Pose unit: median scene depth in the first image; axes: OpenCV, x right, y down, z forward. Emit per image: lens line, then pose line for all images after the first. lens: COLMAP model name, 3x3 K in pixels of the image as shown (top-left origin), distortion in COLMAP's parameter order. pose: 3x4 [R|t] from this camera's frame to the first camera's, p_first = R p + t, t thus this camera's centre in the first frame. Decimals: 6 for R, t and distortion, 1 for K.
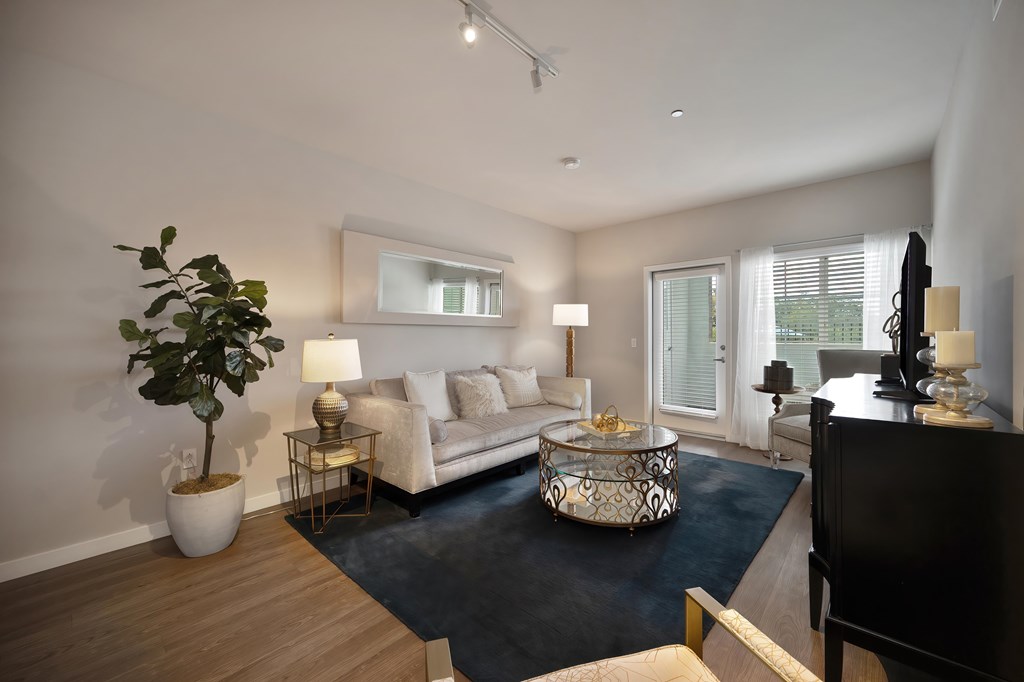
lens RADIAL K [[404.3, 0, 509.6], [0, 404.3, 334.9], [0, 0, 1]] dist [-0.001451, 0.000012]
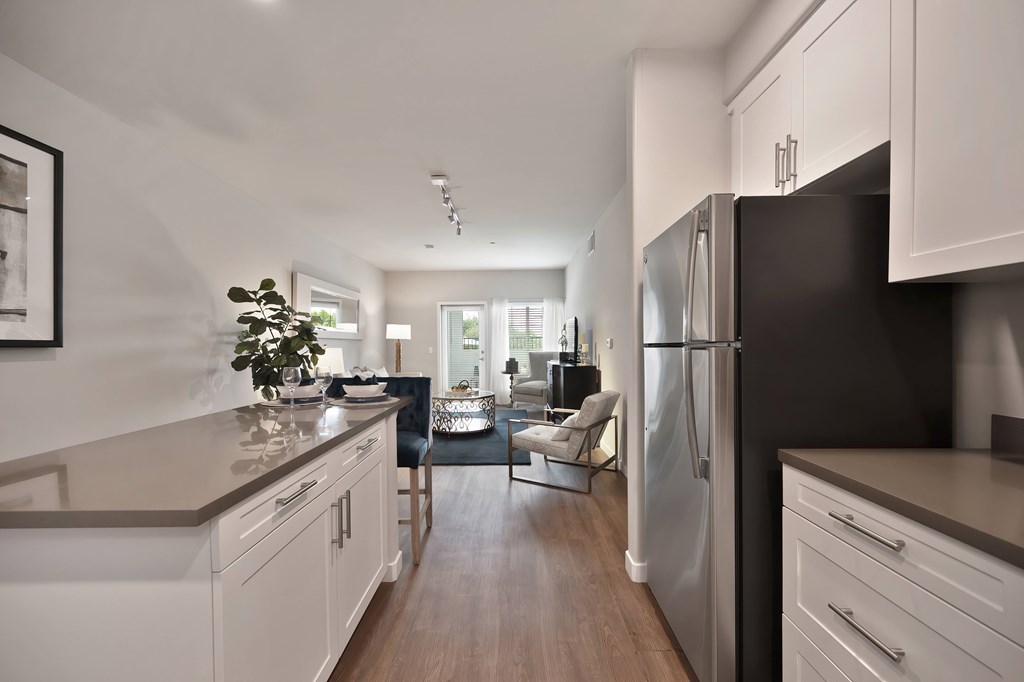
lens RADIAL K [[404.3, 0, 514.1], [0, 404.3, 349.4], [0, 0, 1]] dist [-0.001451, 0.000012]
pose [[0.734875, -0.009693, 0.678134, -0.665273], [0.002420, 0.999929, 0.011670, -0.001229], [-0.678199, -0.006935, 0.734846, -0.460106]]
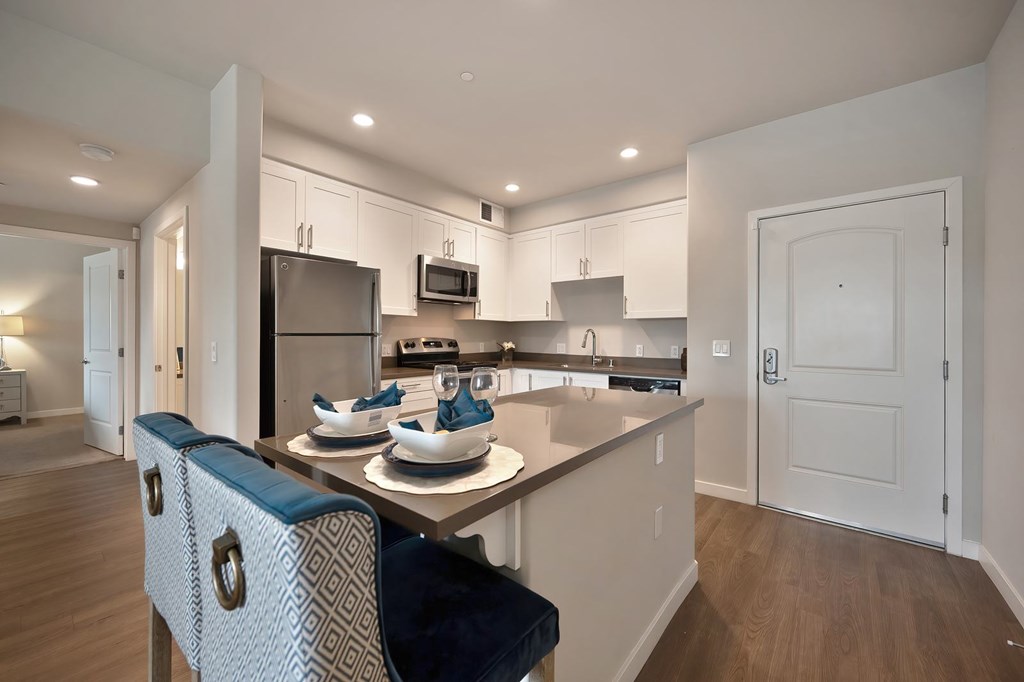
lens RADIAL K [[404.3, 0, 506.7], [0, 404.3, 340.2], [0, 0, 1]] dist [-0.001451, 0.000012]
pose [[-0.998333, 0.000168, -0.057722, -0.518605], [-0.000342, 0.999961, 0.008822, 0.002934], [0.057721, 0.008827, -0.998294, 0.411534]]
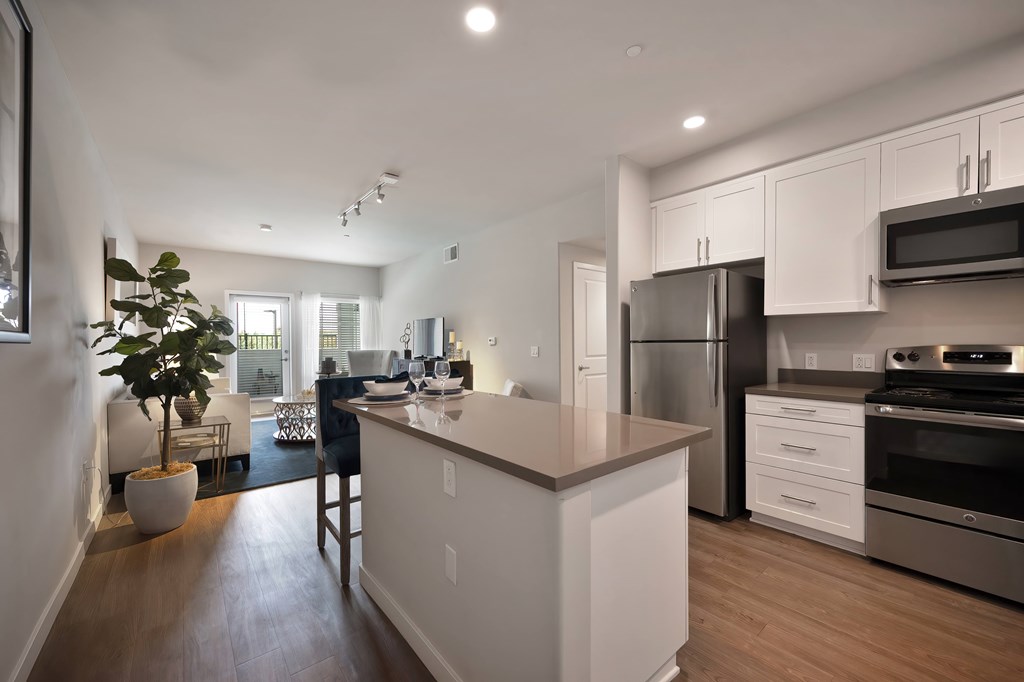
lens RADIAL K [[404.3, 0, 510.0], [0, 404.3, 344.9], [0, 0, 1]] dist [-0.001451, 0.000012]
pose [[0.142640, -0.004041, 0.989766, -1.033497], [0.001238, 0.999992, 0.003905, 0.002785], [-0.989774, 0.000668, 0.142644, -0.086706]]
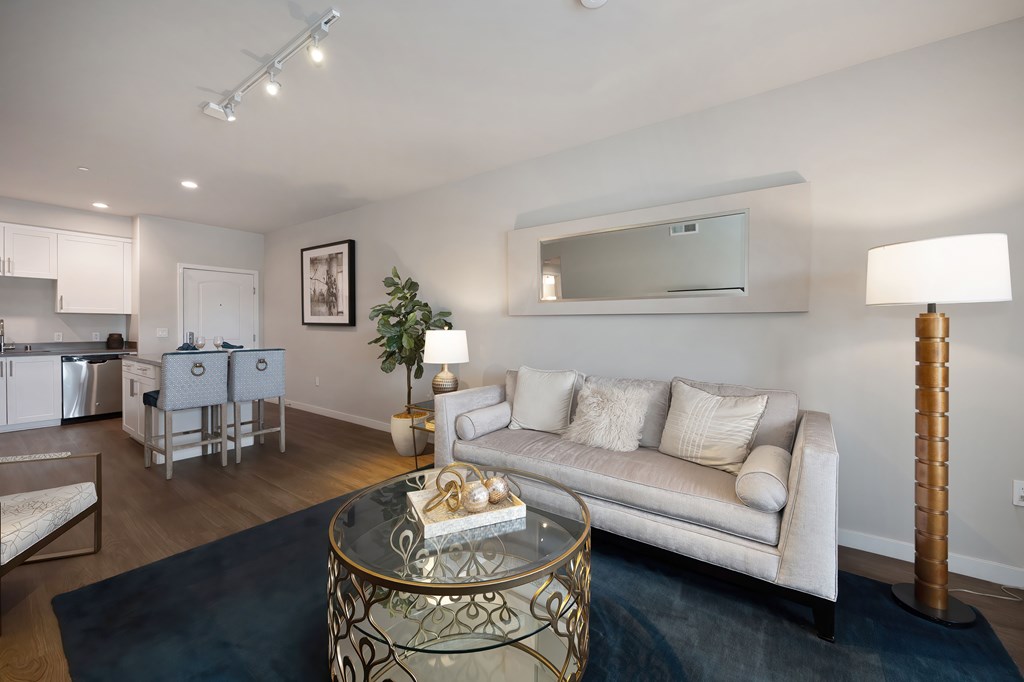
lens RADIAL K [[404.3, 0, 513.7], [0, 404.3, 333.5], [0, 0, 1]] dist [-0.001451, 0.000012]
pose [[0.112325, 0.018982, -0.993490, 0.568411], [-0.003151, 0.999819, 0.018746, -0.001526], [0.993667, 0.001025, 0.112365, 0.734782]]
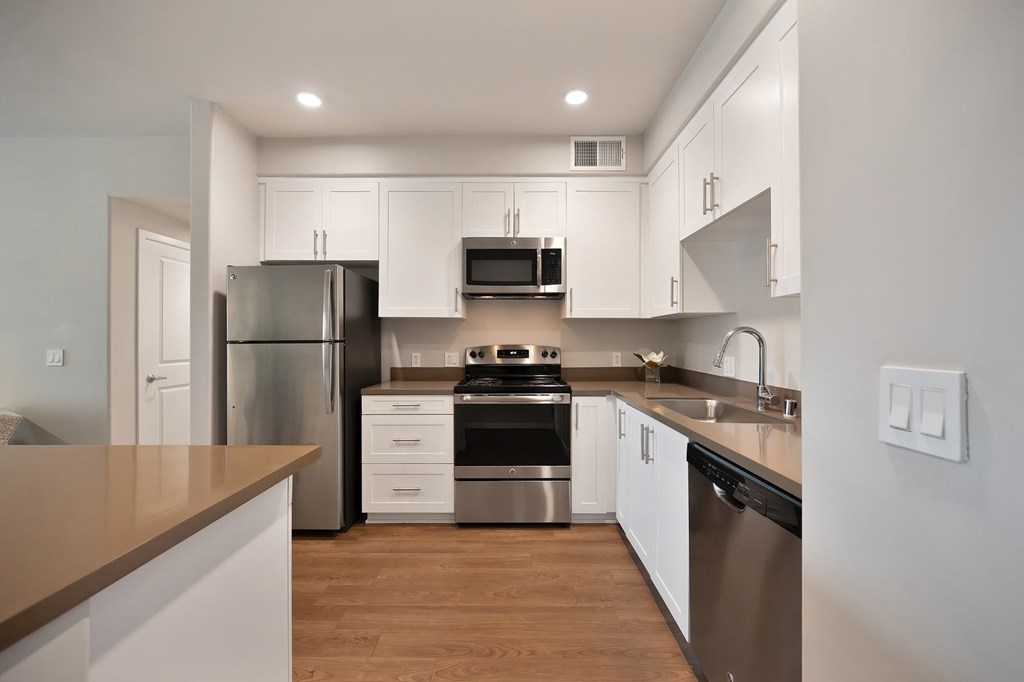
lens RADIAL K [[404.3, 0, 513.1], [0, 404.3, 339.0], [0, 0, 1]] dist [-0.001451, 0.000012]
pose [[-0.671657, 0.009296, 0.740804, -0.973881], [0.002780, 0.999946, -0.010027, 0.002282], [-0.740857, -0.004676, -0.671647, -0.115827]]
